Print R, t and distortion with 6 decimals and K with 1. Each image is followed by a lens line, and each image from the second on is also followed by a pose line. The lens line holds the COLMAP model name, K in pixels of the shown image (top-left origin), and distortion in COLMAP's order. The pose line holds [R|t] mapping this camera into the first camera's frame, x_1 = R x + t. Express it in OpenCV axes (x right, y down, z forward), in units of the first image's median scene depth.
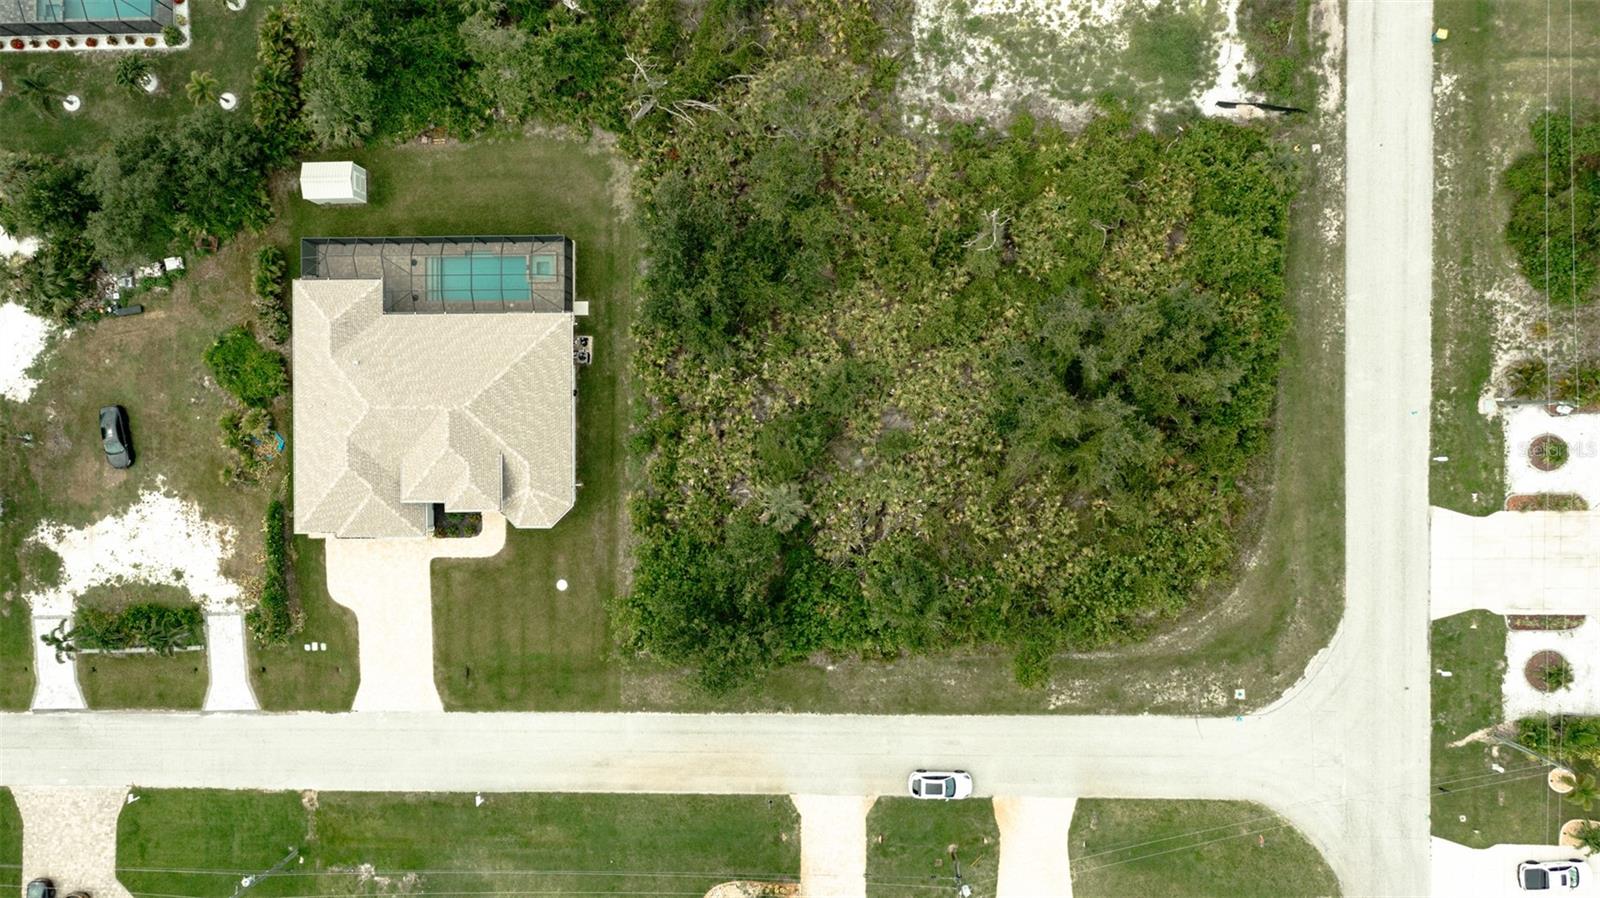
lens RADIAL K [[1256.7, 0, 772.3], [0, 1256.7, 434.2], [0, 0, 1]] dist [-0.008007, 0.028909]
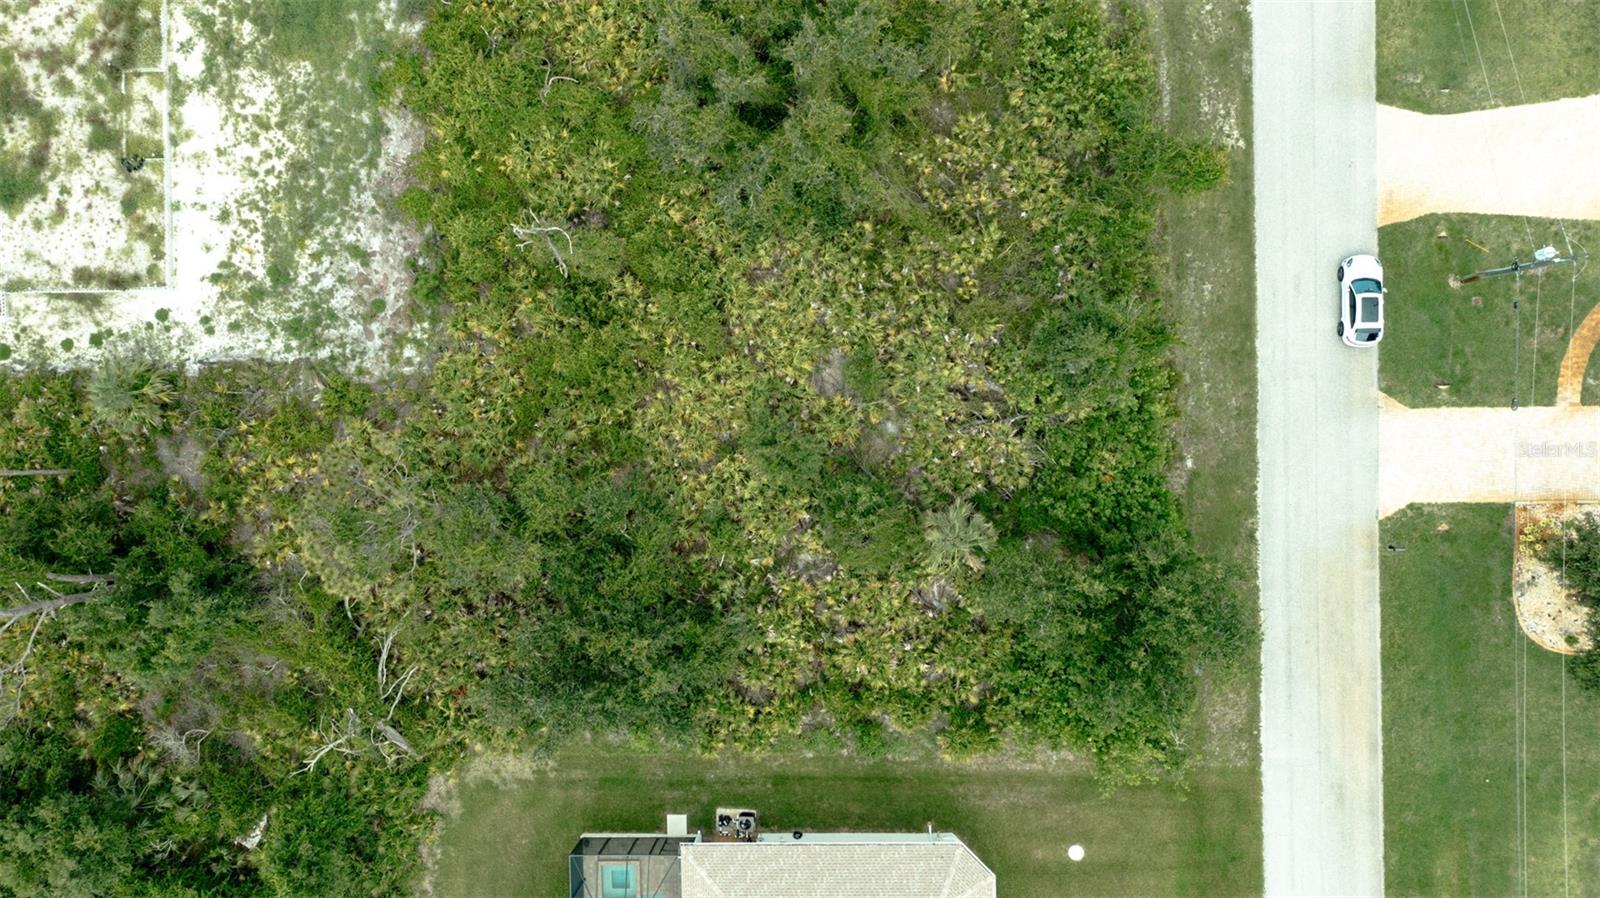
lens RADIAL K [[1256.7, 0, 783.6], [0, 1256.7, 463.8], [0, 0, 1]] dist [-0.008007, 0.028909]
pose [[-0.011055, -0.999155, 0.039578, 0.021267], [0.998182, -0.013372, -0.058777, 0.003234], [0.059256, 0.038857, 0.997486, 0.302046]]
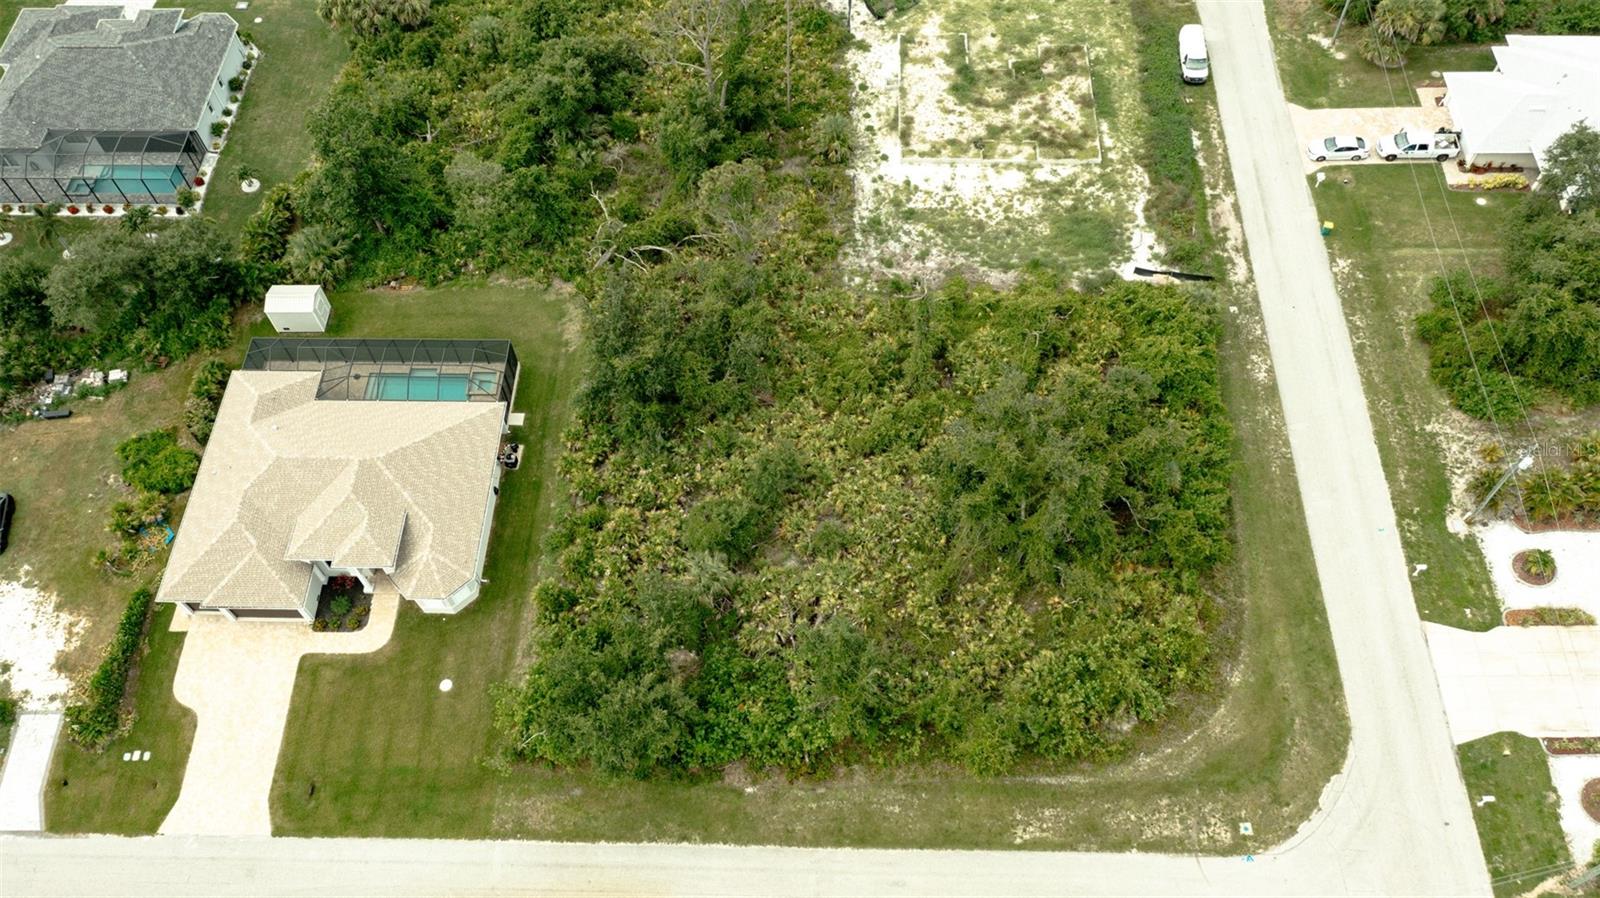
lens RADIAL K [[1256.7, 0, 770.7], [0, 1256.7, 468.7], [0, 0, 1]] dist [-0.008007, 0.028909]
pose [[0.998701, 0.050932, -0.001343, 0.051269], [-0.043568, 0.840058, -0.540744, 0.464673], [-0.026413, 0.540100, 0.841186, 0.190254]]
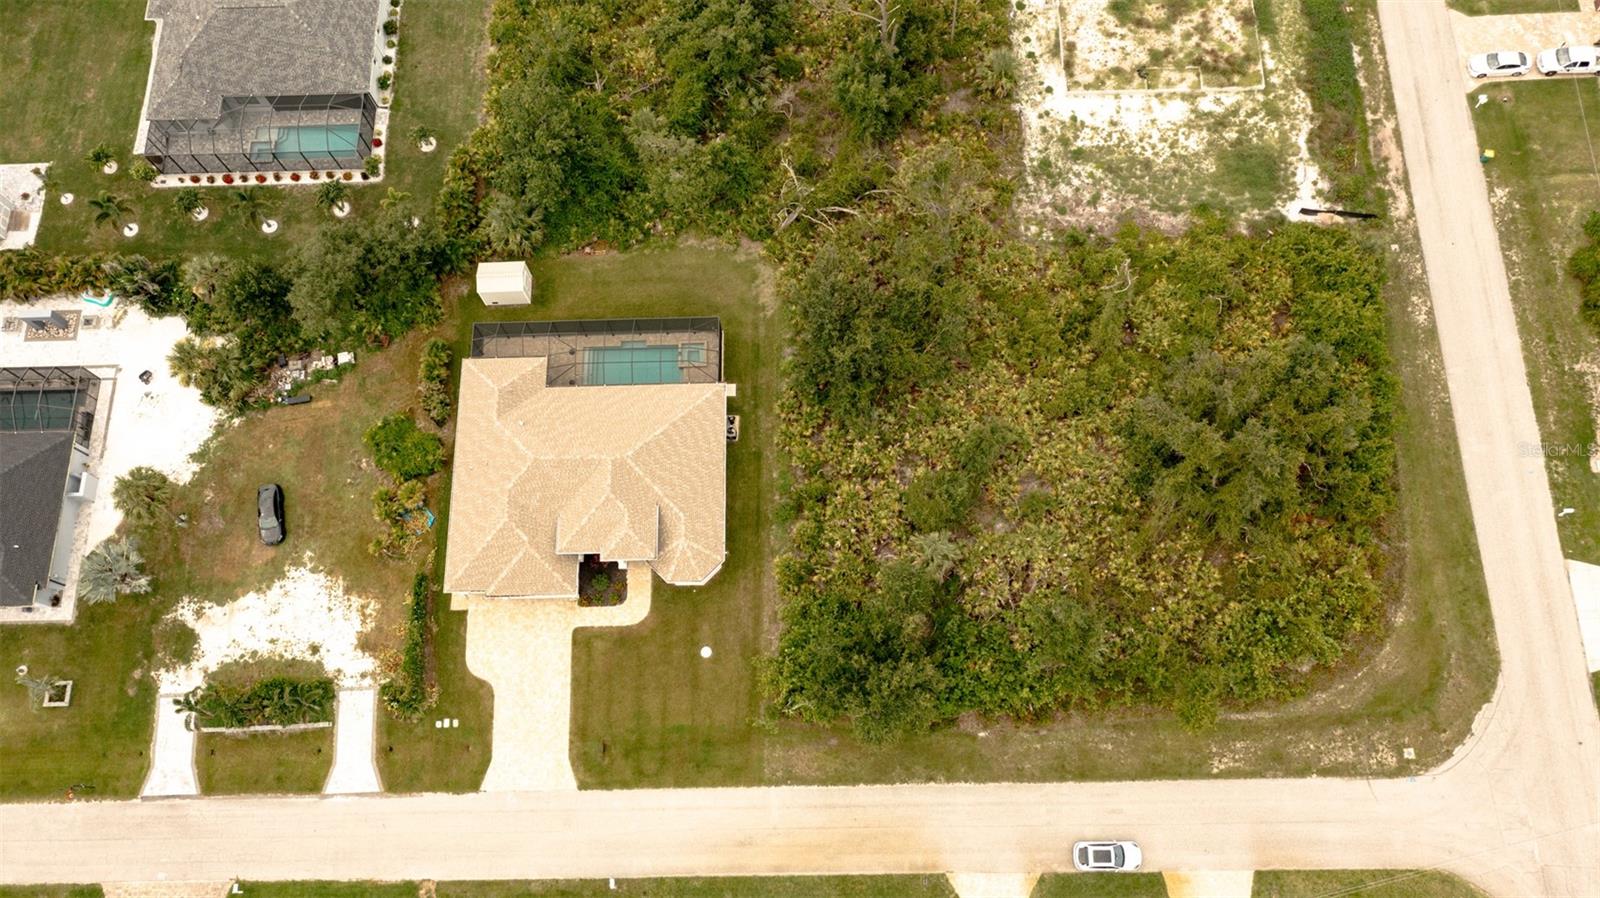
lens RADIAL K [[1256.7, 0, 761.3], [0, 1256.7, 452.2], [0, 0, 1]] dist [-0.008007, 0.028909]
pose [[0.999952, 0.002906, 0.009370, -0.137035], [0.000351, 0.943916, -0.330186, 0.306501], [-0.009805, 0.330174, 0.943869, 0.011693]]
